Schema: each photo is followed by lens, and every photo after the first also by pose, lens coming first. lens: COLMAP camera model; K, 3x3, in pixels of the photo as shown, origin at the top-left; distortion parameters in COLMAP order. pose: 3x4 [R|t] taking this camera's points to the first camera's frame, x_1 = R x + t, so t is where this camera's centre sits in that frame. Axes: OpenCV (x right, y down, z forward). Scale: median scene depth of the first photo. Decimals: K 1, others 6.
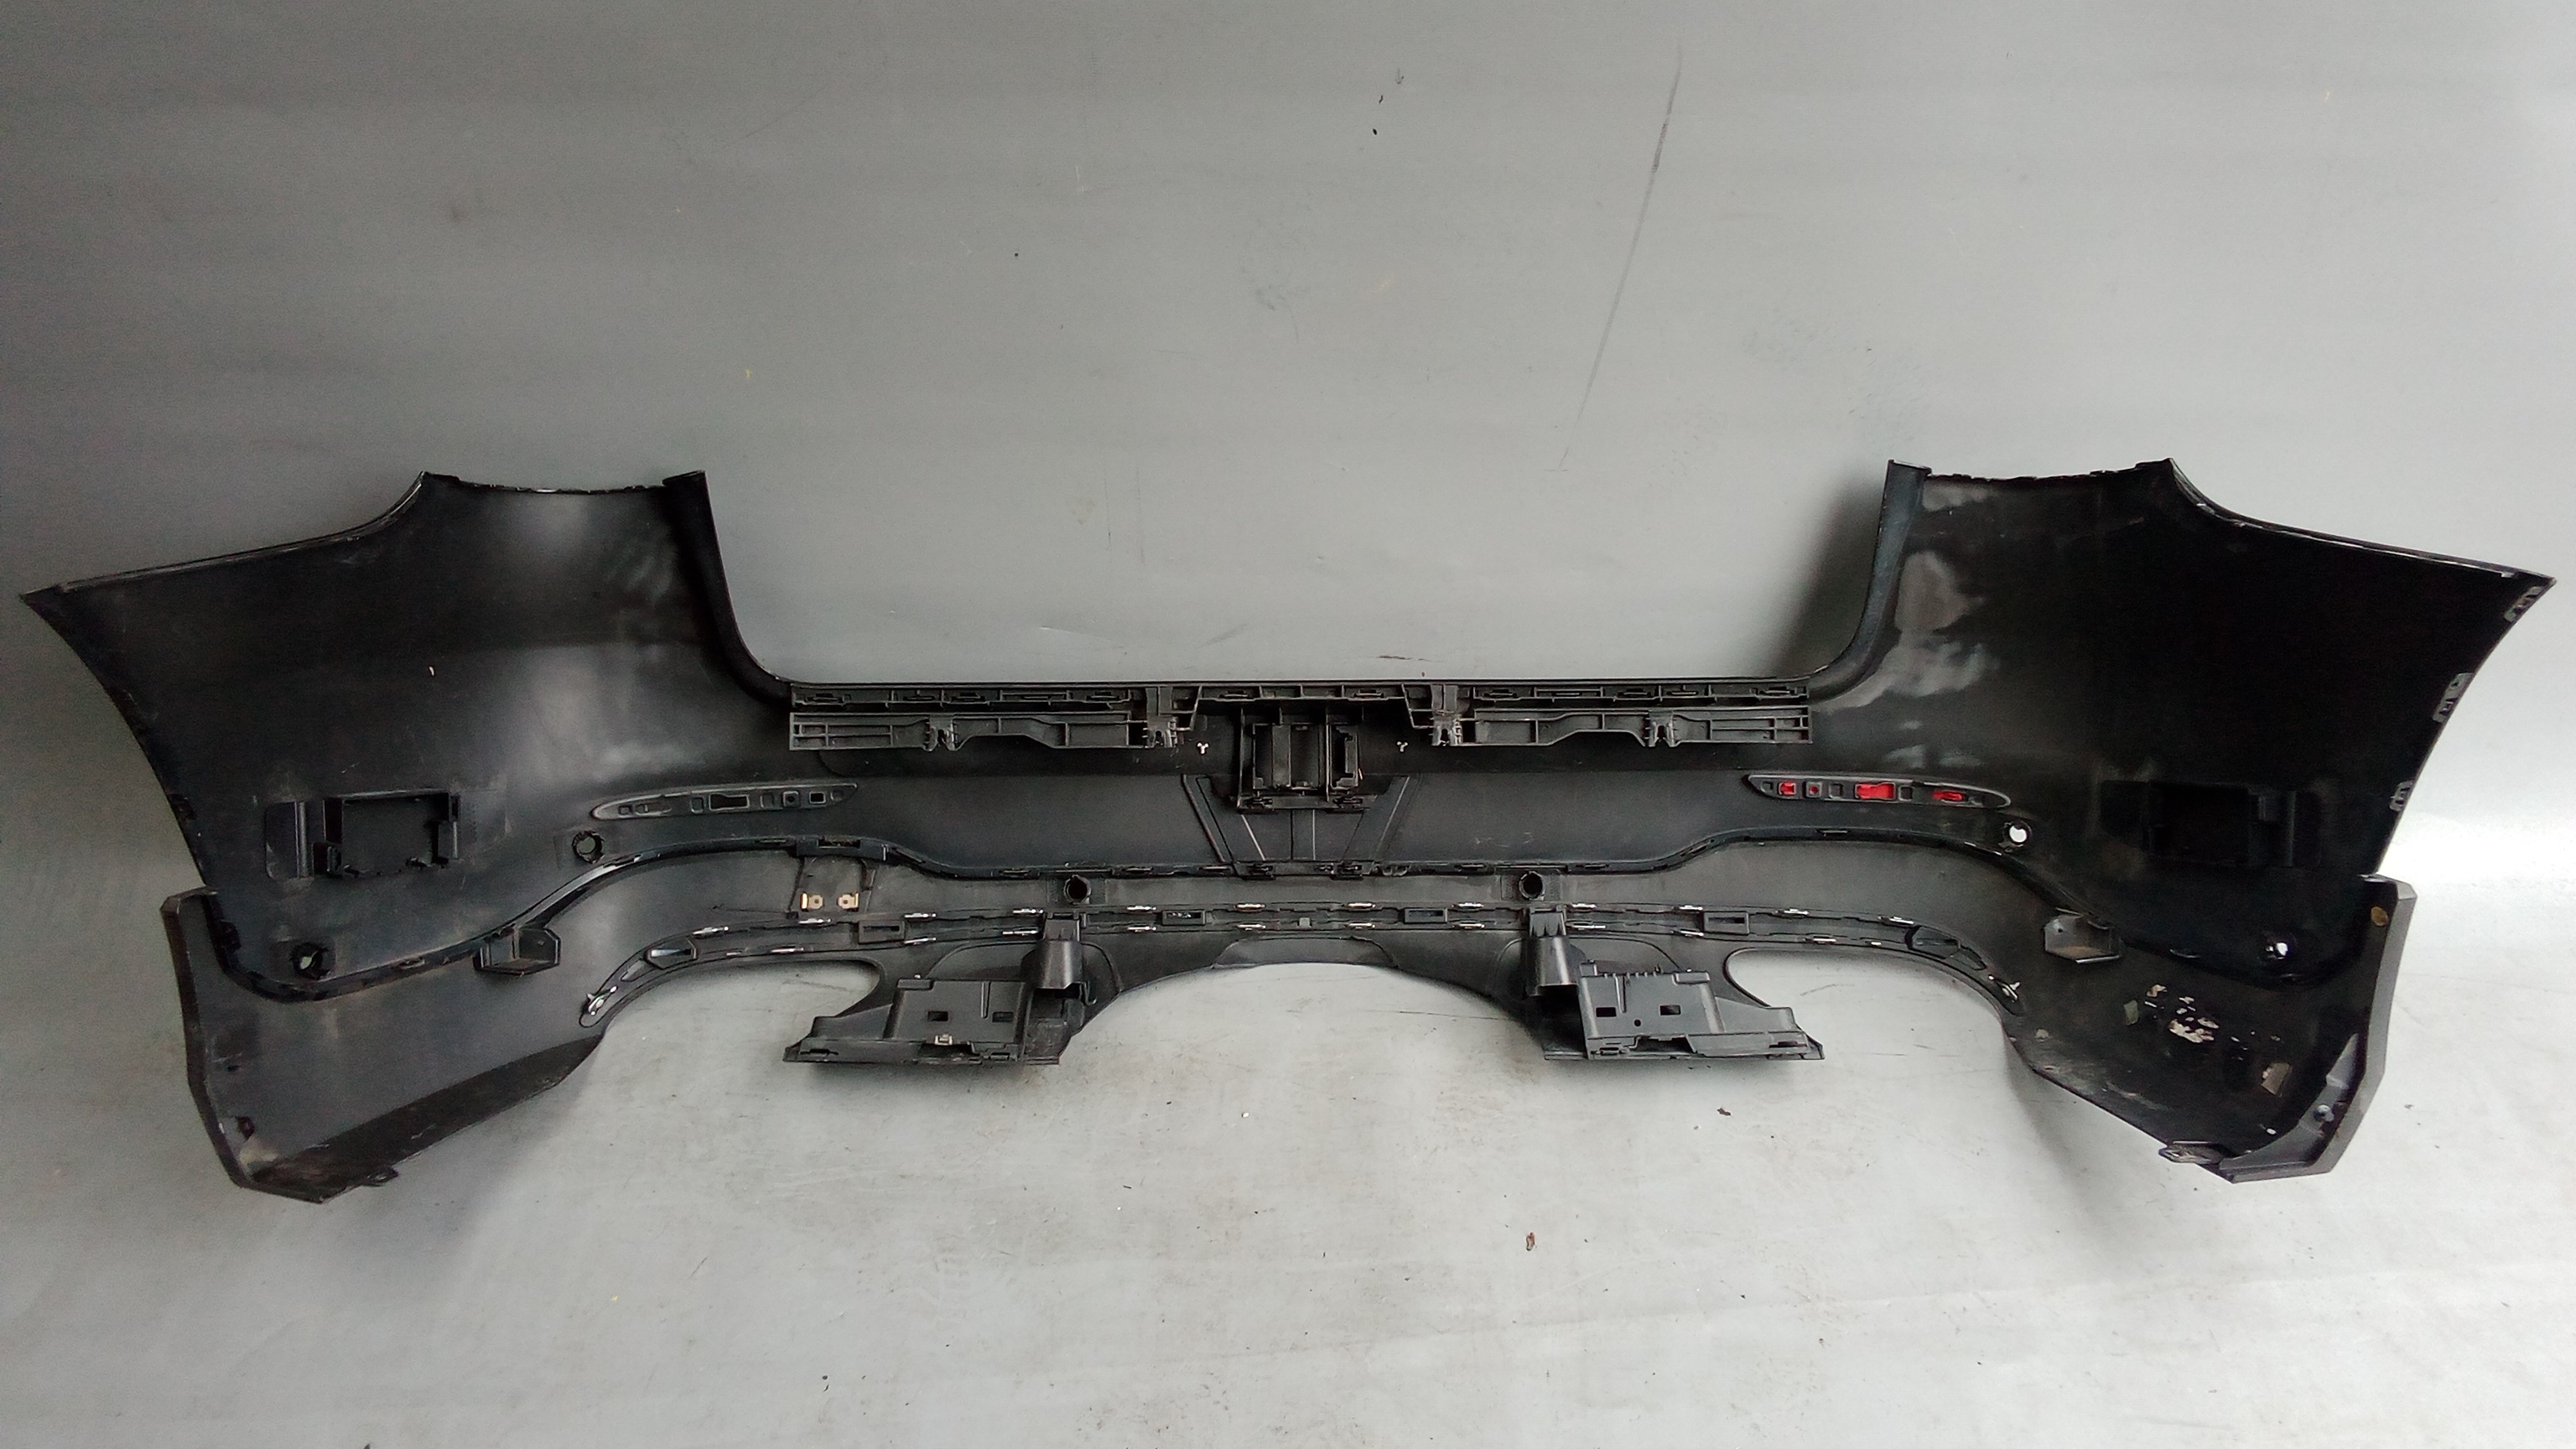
lens RADIAL K [[1992.7, 0, 1321.4], [0, 1992.7, 716.0], [0, 0, 1]] dist [0.036974, -0.067974]
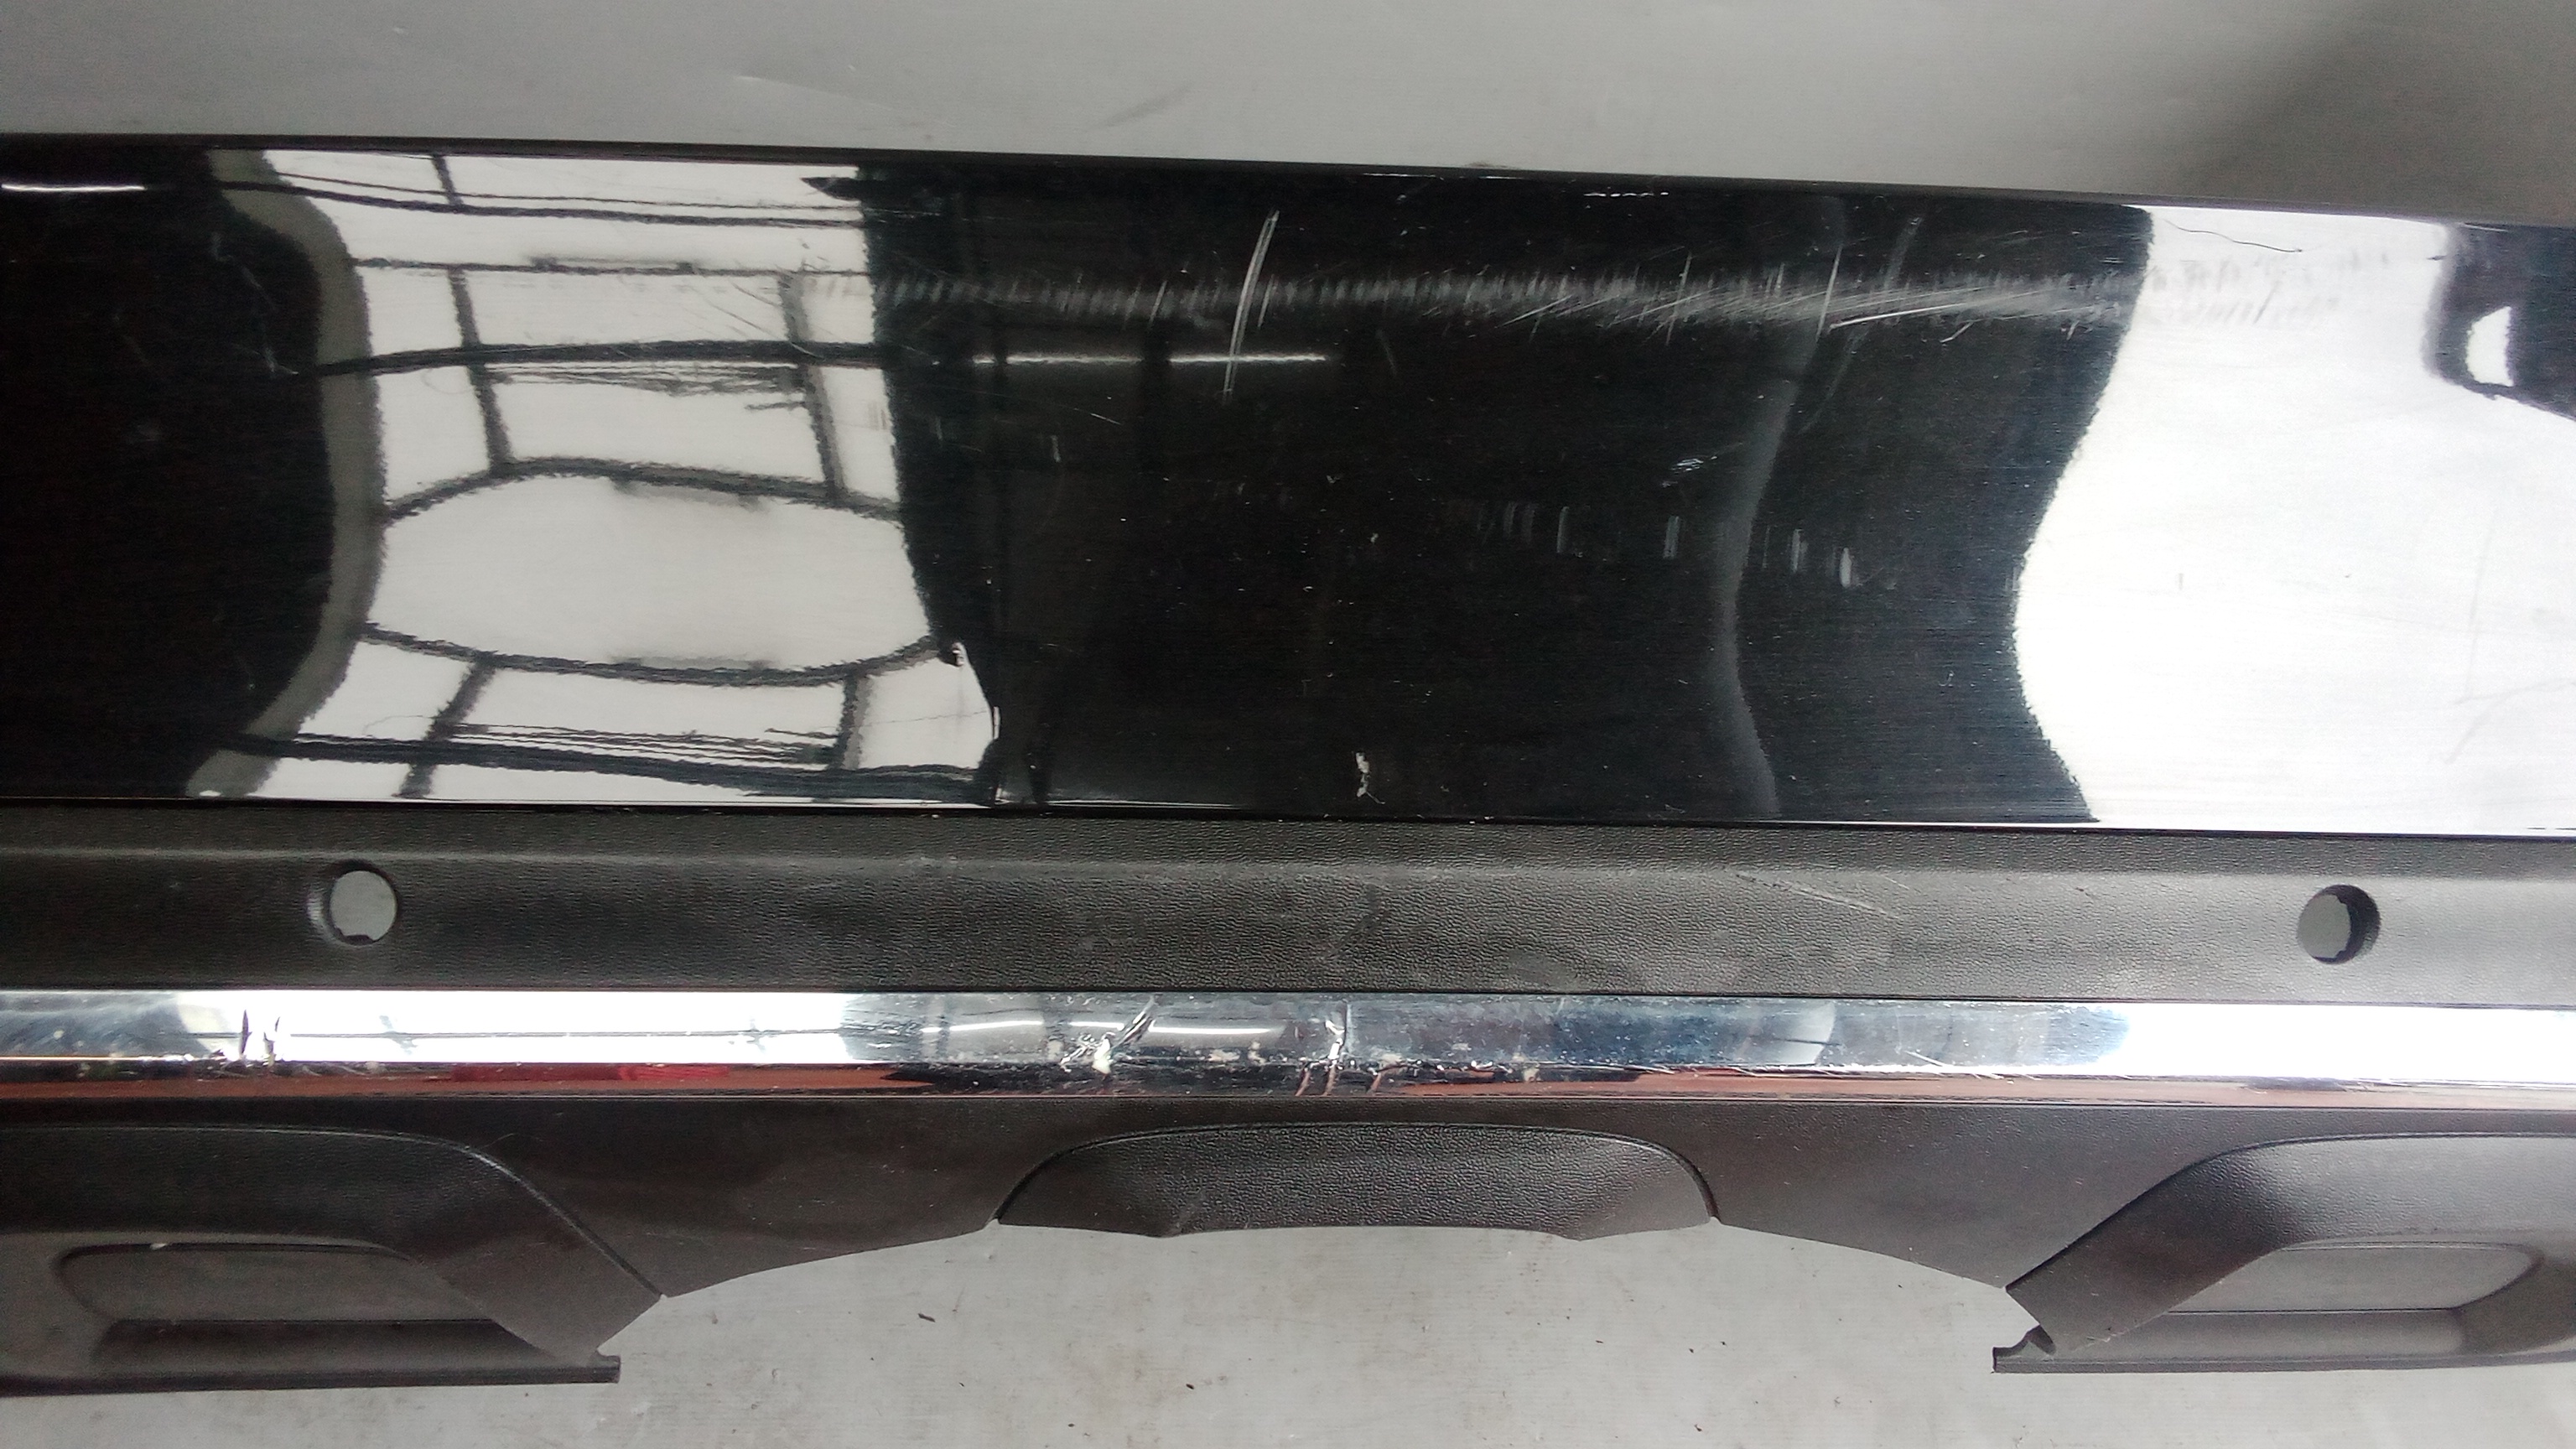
lens RADIAL K [[1992.7, 0, 1331.2], [0, 1992.7, 691.1], [0, 0, 1]] dist [0.036974, -0.067974]
pose [[0.998152, 0.027253, 0.054310, -0.028937], [-0.042546, 0.951579, 0.304445, -0.063462], [-0.043383, -0.306193, 0.950980, 0.570582]]
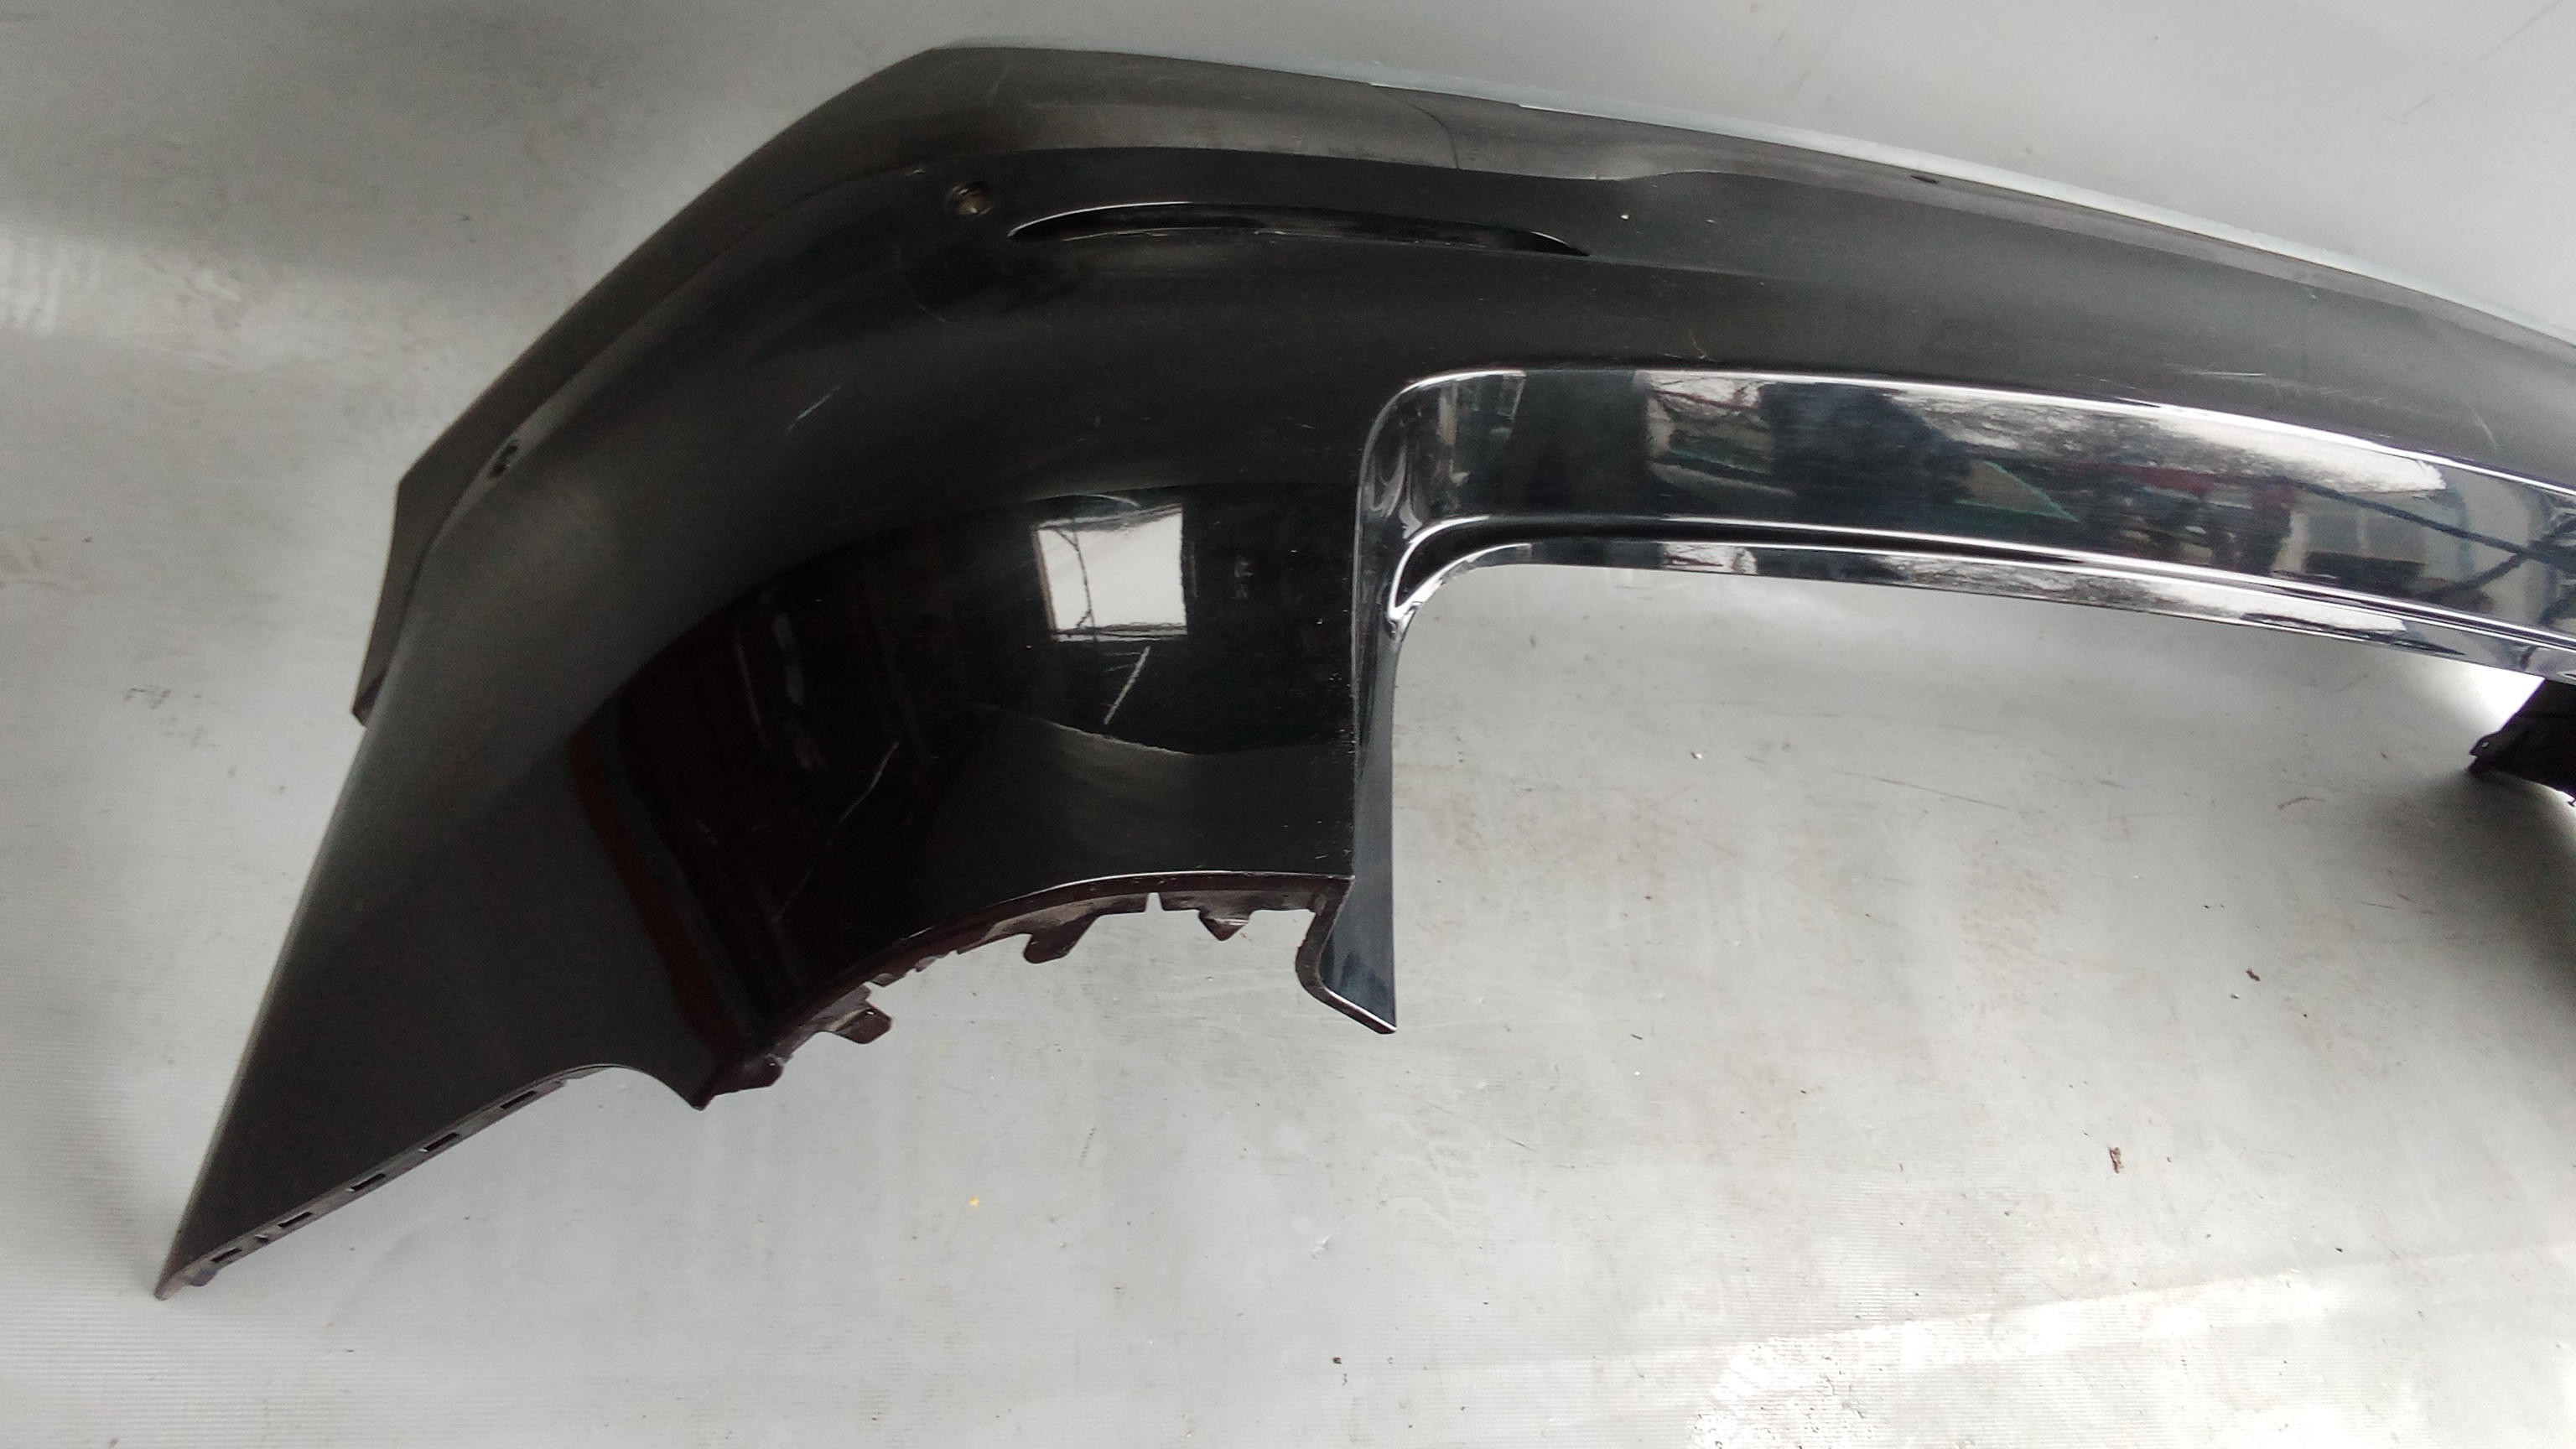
lens RADIAL K [[1992.7, 0, 1296.8], [0, 1992.7, 703.3], [0, 0, 1]] dist [0.036974, -0.067974]
pose [[0.922109, 0.126758, 0.365579, -0.470629], [-0.246080, 0.921238, 0.301272, -0.050514], [-0.298597, -0.367768, 0.880674, 0.462229]]
